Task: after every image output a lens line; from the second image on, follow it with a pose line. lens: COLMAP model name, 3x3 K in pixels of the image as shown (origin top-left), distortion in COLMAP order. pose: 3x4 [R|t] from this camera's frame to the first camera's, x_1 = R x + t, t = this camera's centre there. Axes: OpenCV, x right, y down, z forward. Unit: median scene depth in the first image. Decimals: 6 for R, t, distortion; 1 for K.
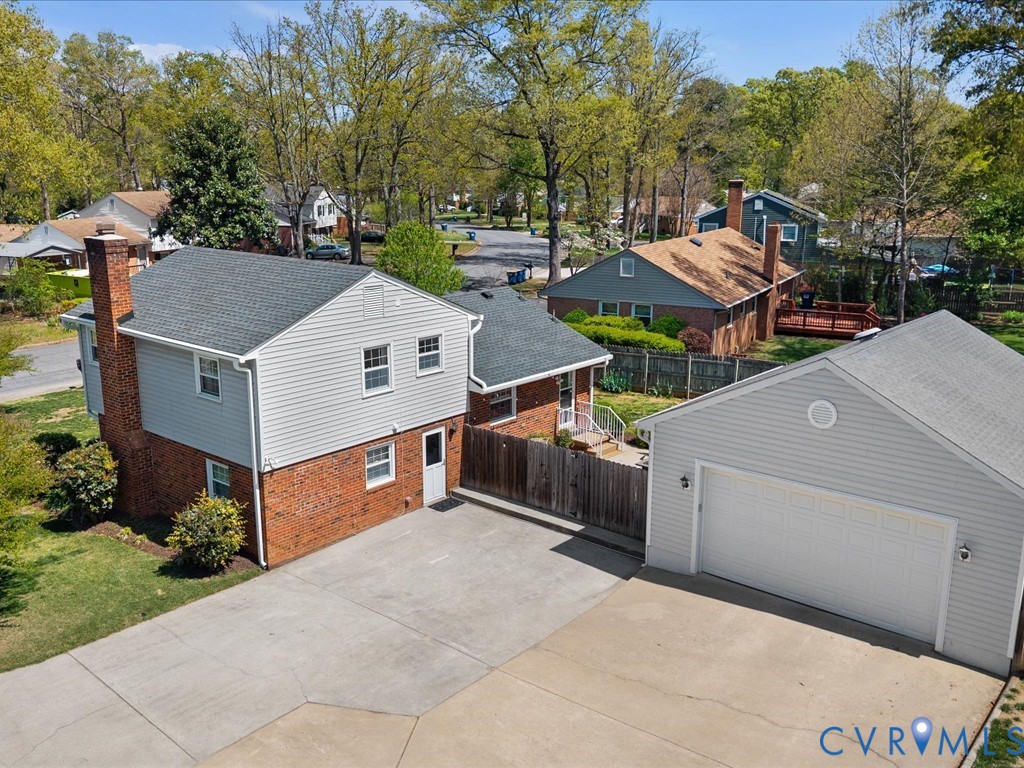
lens RADIAL K [[880.7, 0, 519.2], [0, 880.7, 381.0], [0, 0, 1]] dist [0.127317, -0.246886]
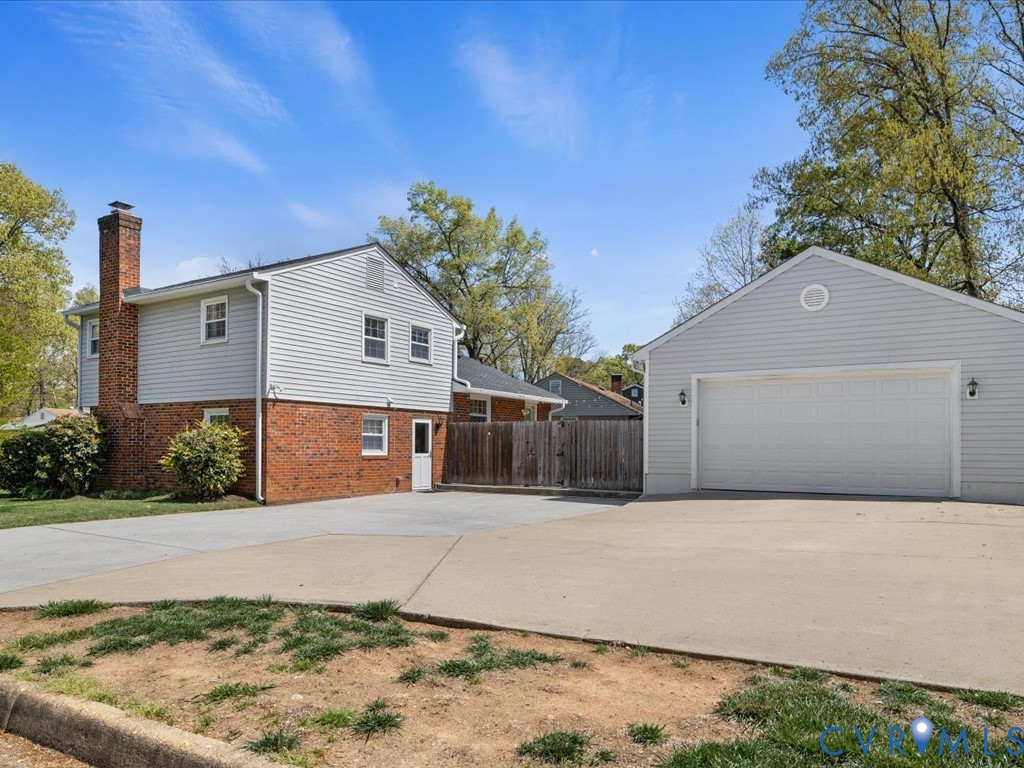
lens RADIAL K [[711.7, 0, 534.6], [0, 711.7, 383.4], [0, 0, 1]] dist [0.002814, 0.004130]
pose [[0.991763, 0.000452, 0.128088, -0.079211], [0.029726, 0.971879, -0.233598, 0.237161], [-0.124591, 0.235481, 0.963860, 0.162557]]
